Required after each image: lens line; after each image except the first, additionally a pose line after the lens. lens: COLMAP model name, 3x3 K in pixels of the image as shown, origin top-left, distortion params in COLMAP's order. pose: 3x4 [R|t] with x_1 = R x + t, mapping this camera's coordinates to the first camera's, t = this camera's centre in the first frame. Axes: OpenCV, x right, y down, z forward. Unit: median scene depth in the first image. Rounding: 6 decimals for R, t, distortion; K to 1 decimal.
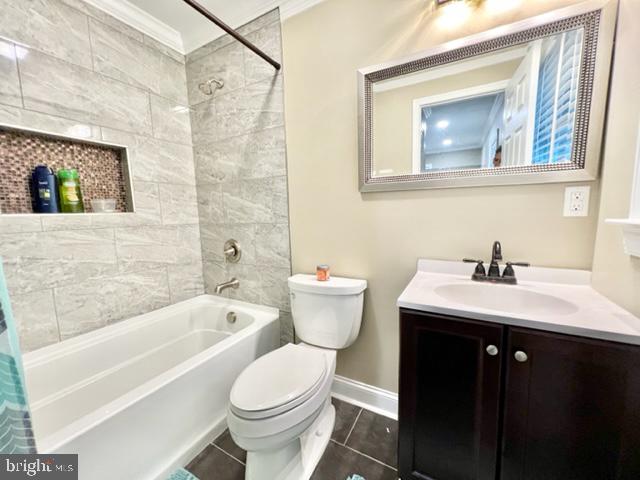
lens RADIAL K [[255.7, 0, 317.7], [0, 255.7, 240.8], [0, 0, 1]] dist [0.000157, -0.000129]
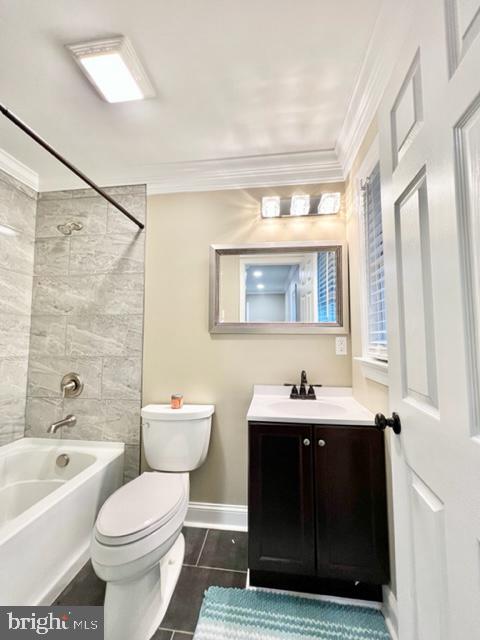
lens RADIAL K [[255.7, 0, 239.9], [0, 255.7, 320.8], [0, 0, 1]] dist [0.000157, -0.000129]
pose [[0.925606, 0.052974, 0.374762, -0.158206], [0.019027, 0.982392, -0.185859, -0.009141], [-0.378009, 0.179163, 0.908300, -0.196795]]
